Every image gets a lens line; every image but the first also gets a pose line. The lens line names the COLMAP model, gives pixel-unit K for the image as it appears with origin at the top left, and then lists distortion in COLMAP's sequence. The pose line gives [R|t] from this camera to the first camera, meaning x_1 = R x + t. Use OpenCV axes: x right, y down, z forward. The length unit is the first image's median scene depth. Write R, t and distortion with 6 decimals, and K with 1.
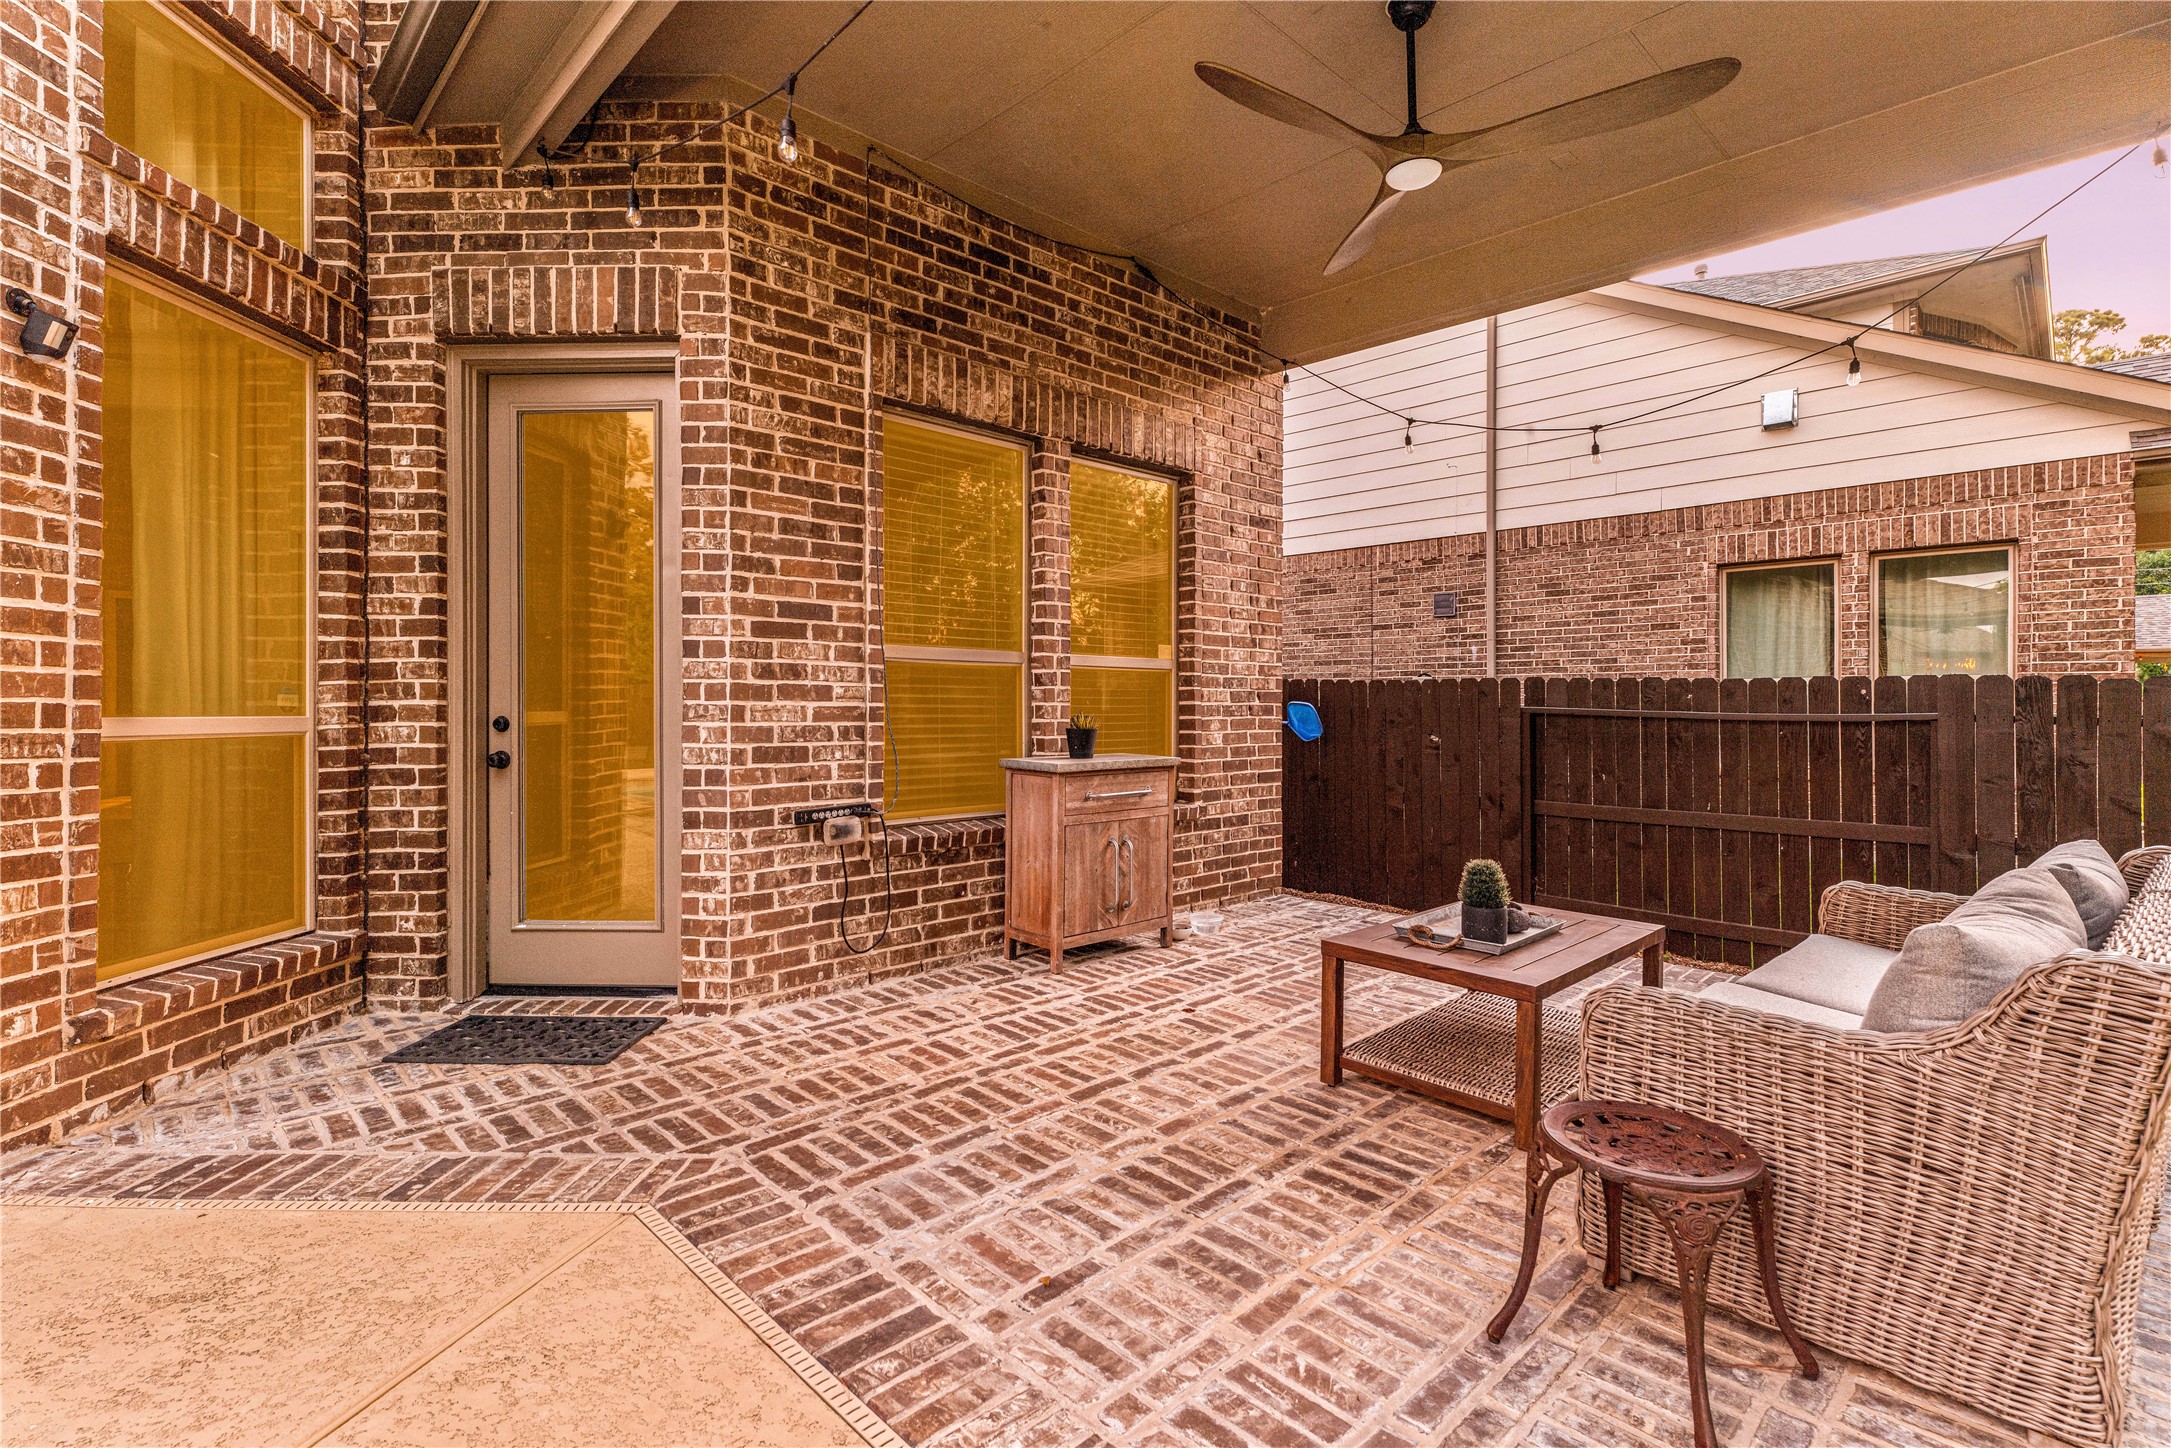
lens RADIAL K [[1017.6, 0, 1093.4], [0, 1017.6, 686.1], [0, 0, 1]] dist [0.010853, -0.002547]
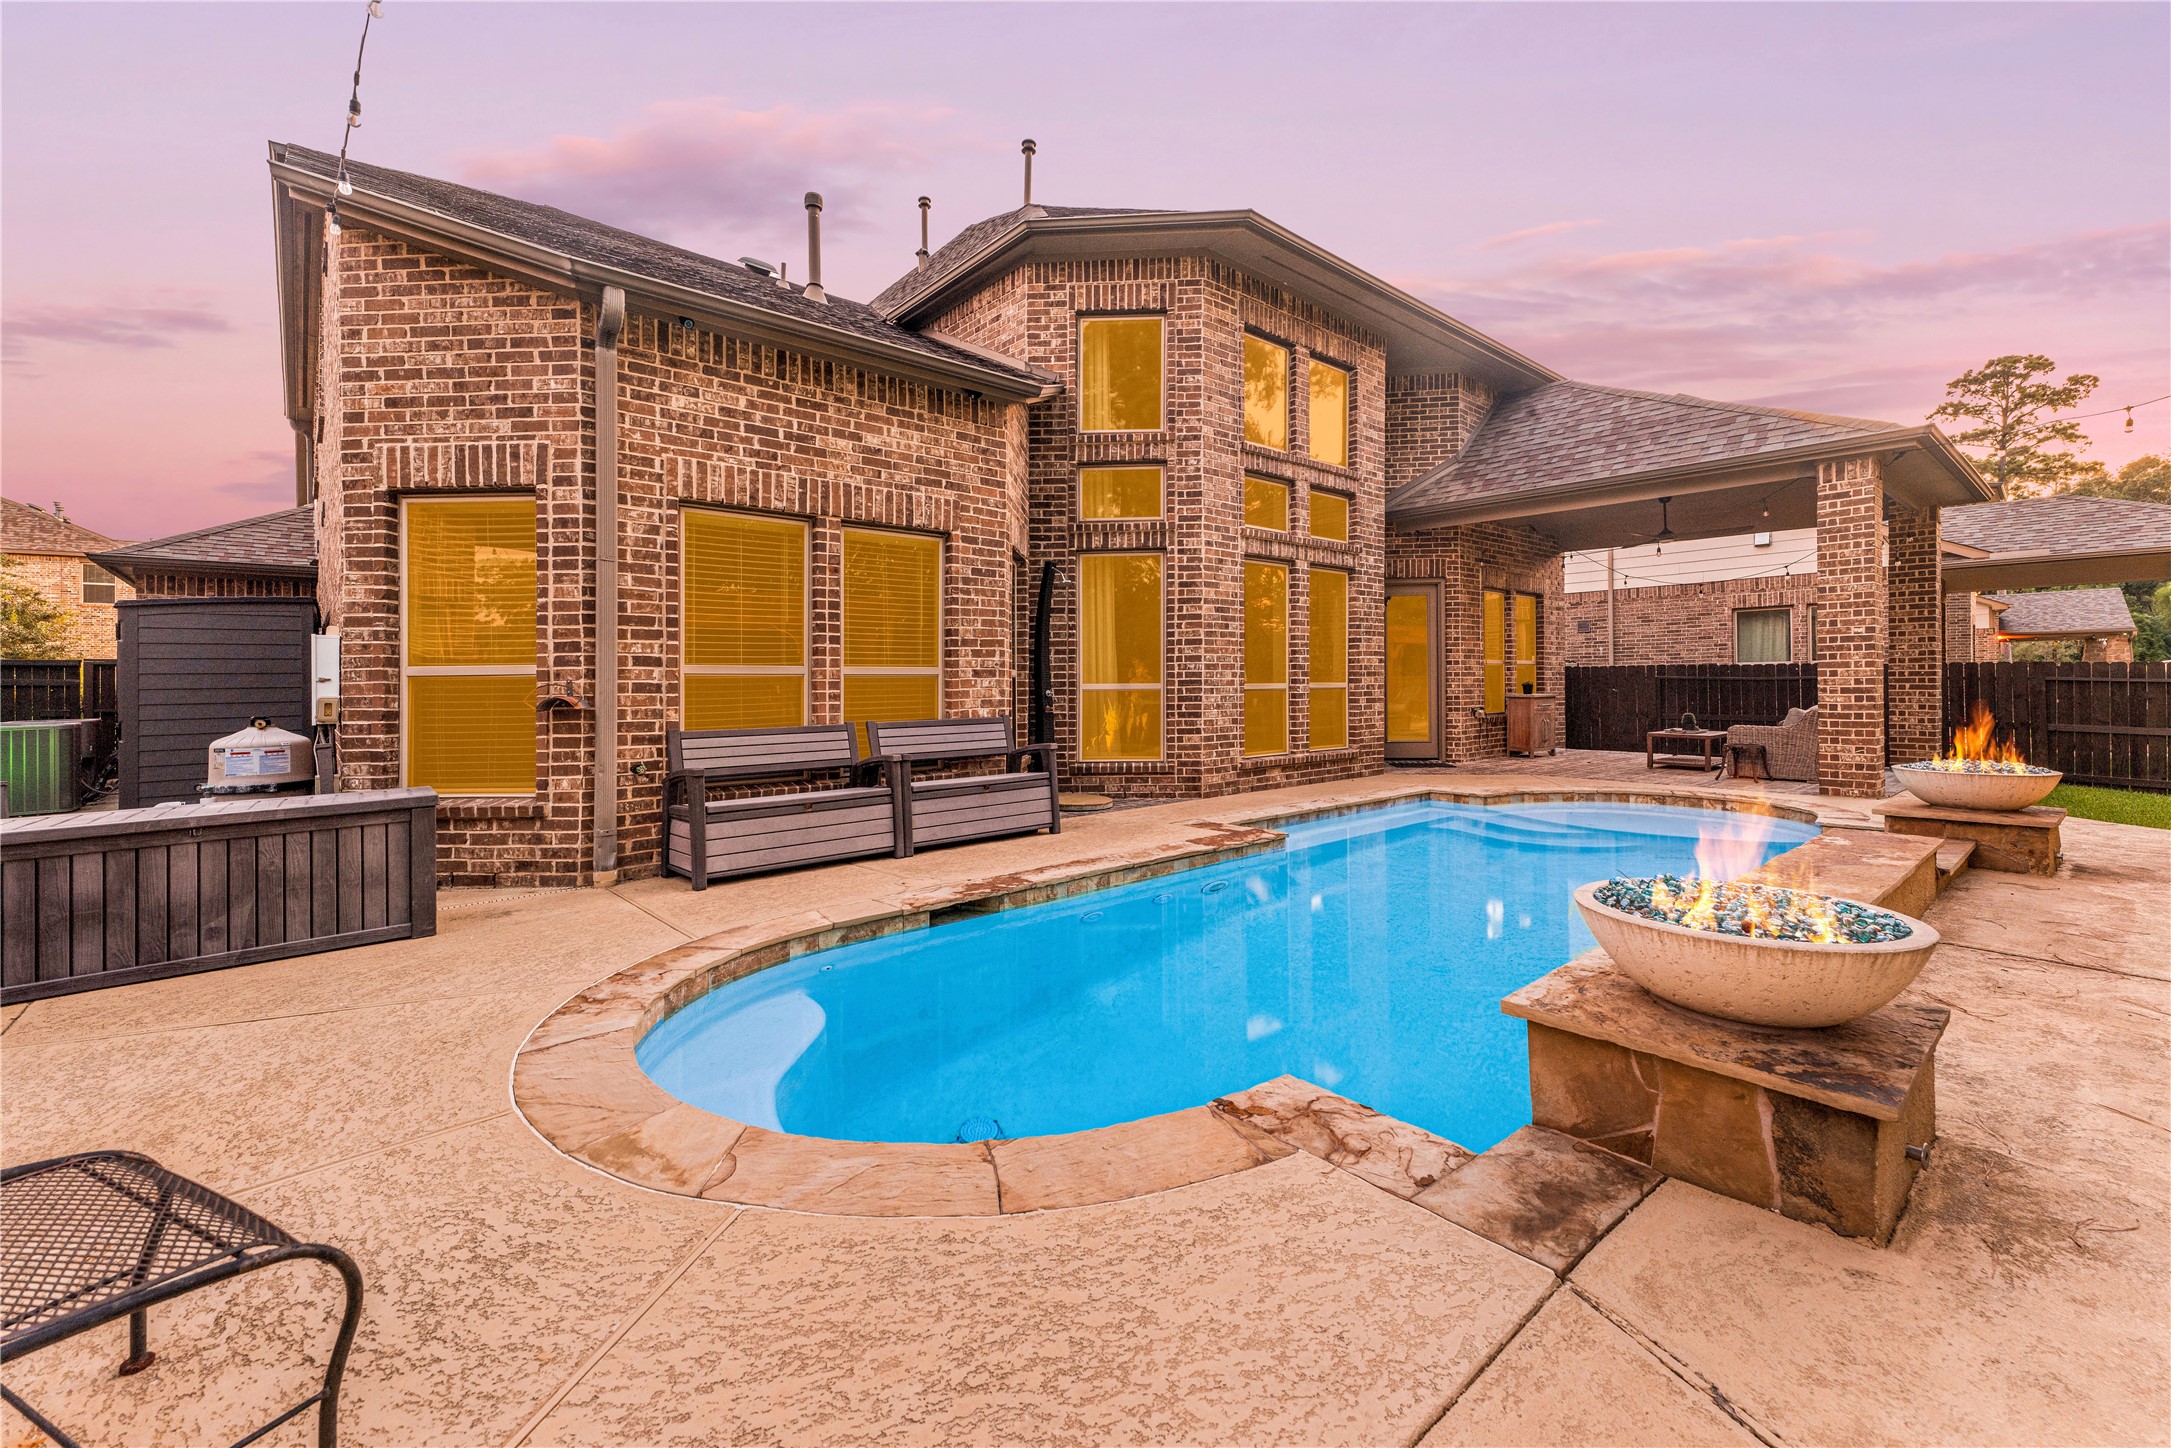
lens RADIAL K [[885.3, 0, 1095.2], [0, 885.3, 676.6], [0, 0, 1]] dist [0.026931, -0.000899]
pose [[0.998762, -0.015392, -0.047306, -1.502191], [0.015720, 0.999855, 0.006567, -0.027526], [0.047198, -0.007302, 0.998859, -2.222910]]
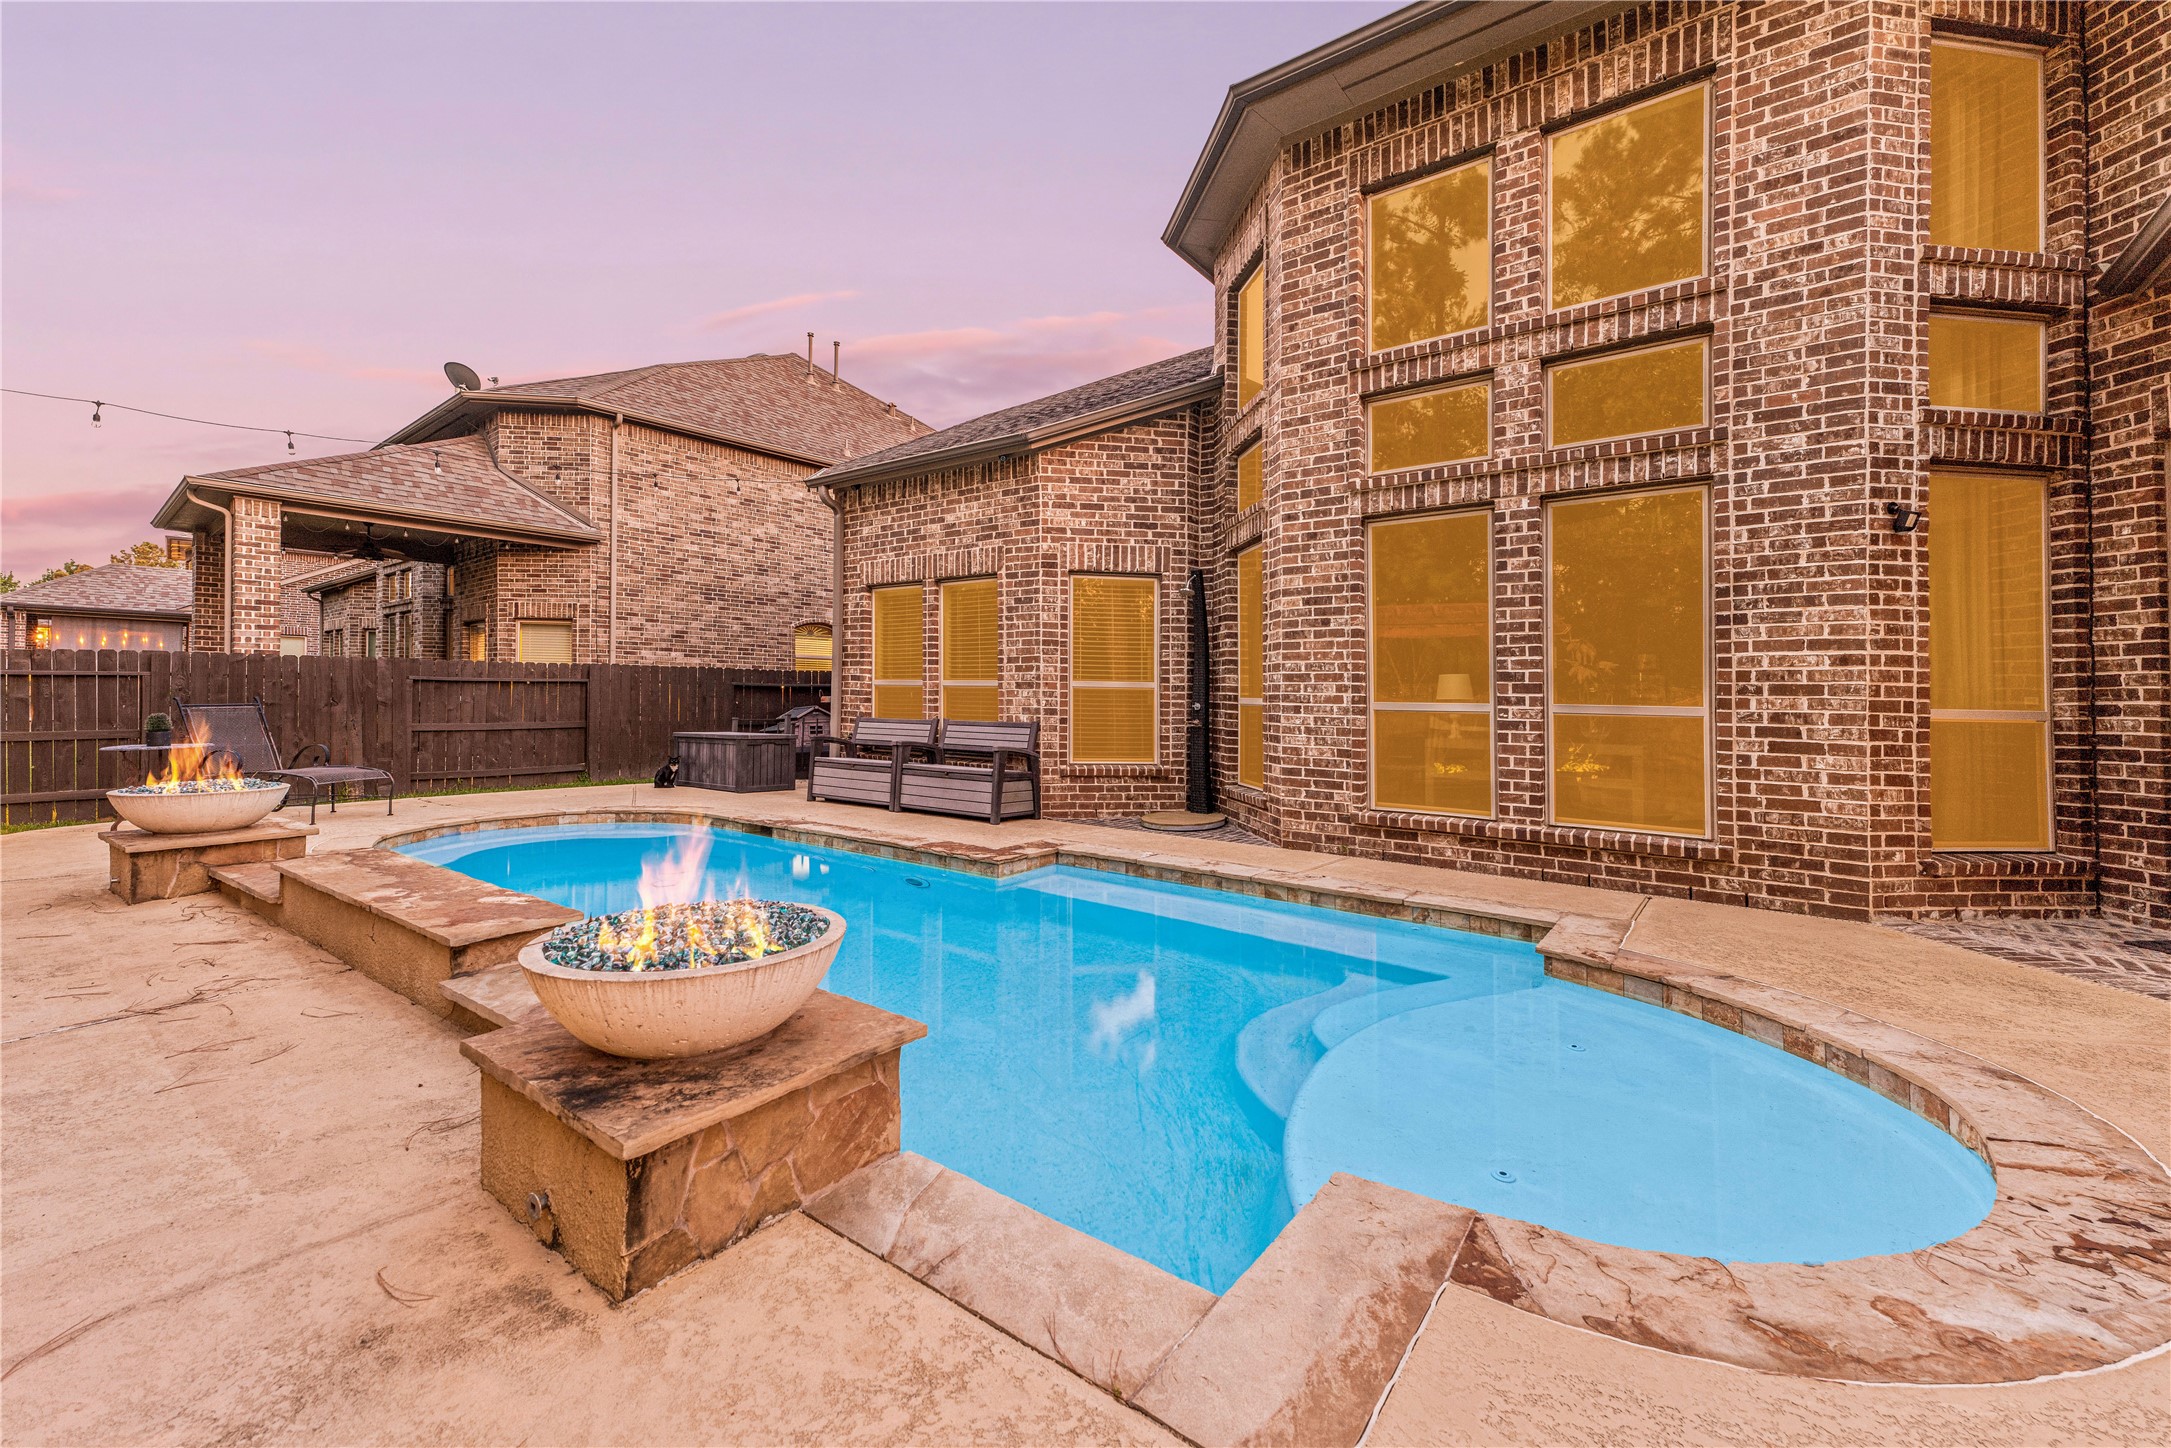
lens RADIAL K [[885.3, 0, 1091.8], [0, 885.3, 679.9], [0, 0, 1]] dist [0.026931, -0.000899]
pose [[0.163603, -0.015579, -0.986403, 0.335079], [0.006159, 0.999872, -0.014770, -0.005868], [0.986507, -0.003659, 0.163678, -0.615261]]
